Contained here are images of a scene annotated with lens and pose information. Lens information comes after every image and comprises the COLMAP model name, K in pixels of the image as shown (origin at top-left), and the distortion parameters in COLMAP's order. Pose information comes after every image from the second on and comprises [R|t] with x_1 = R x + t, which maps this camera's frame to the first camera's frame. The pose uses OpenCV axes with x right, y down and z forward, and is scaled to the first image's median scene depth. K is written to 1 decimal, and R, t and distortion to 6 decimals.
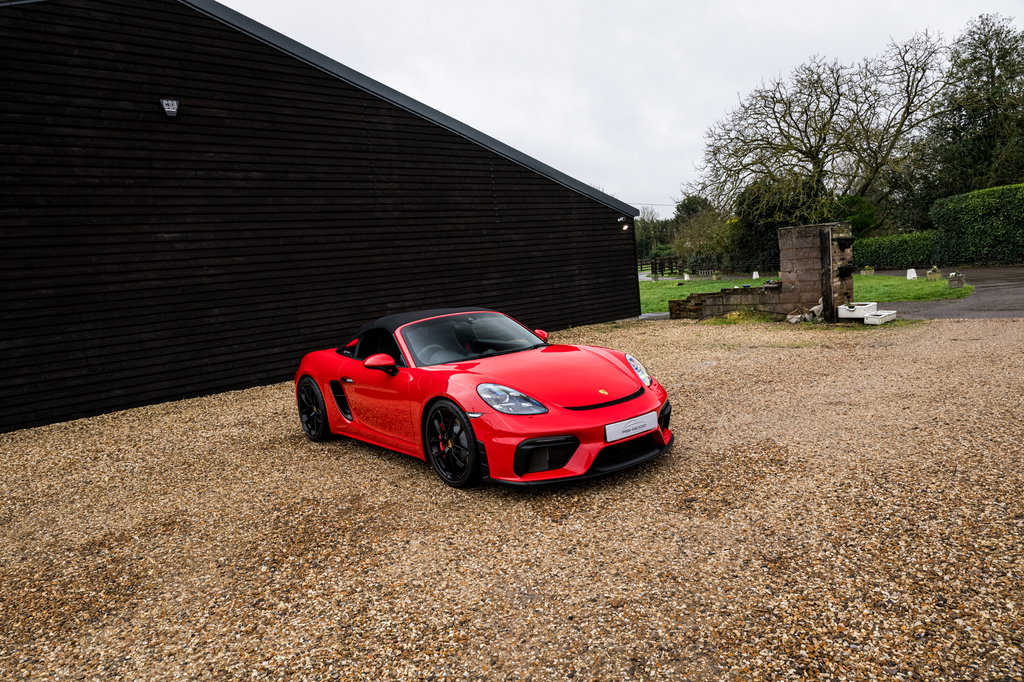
lens RADIAL K [[691.1, 0, 517.3], [0, 691.1, 338.5], [0, 0, 1]] dist [0.003123, 0.002942]
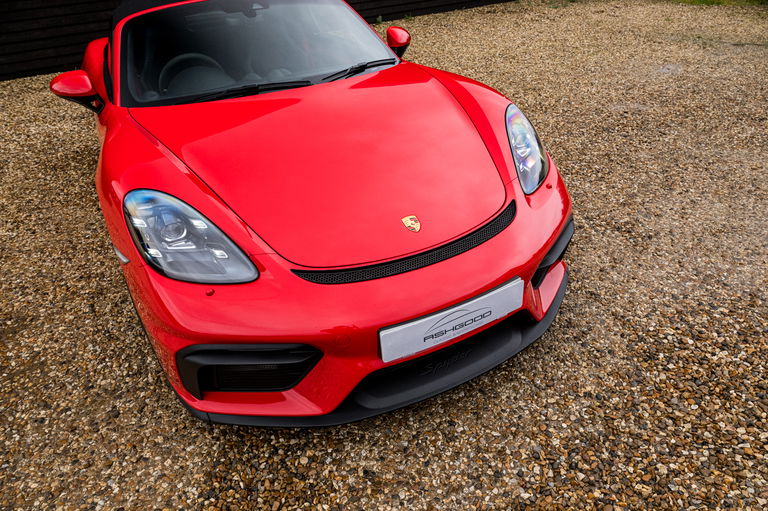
lens RADIAL K [[518.4, 0, 388.0], [0, 518.4, 253.6], [0, 0, 1]] dist [0.003123, 0.002942]
pose [[0.980359, 0.124578, -0.152893, 0.129939], [-0.042855, 0.891278, 0.451427, -0.045082], [0.192508, -0.436009, 0.879112, 0.548900]]
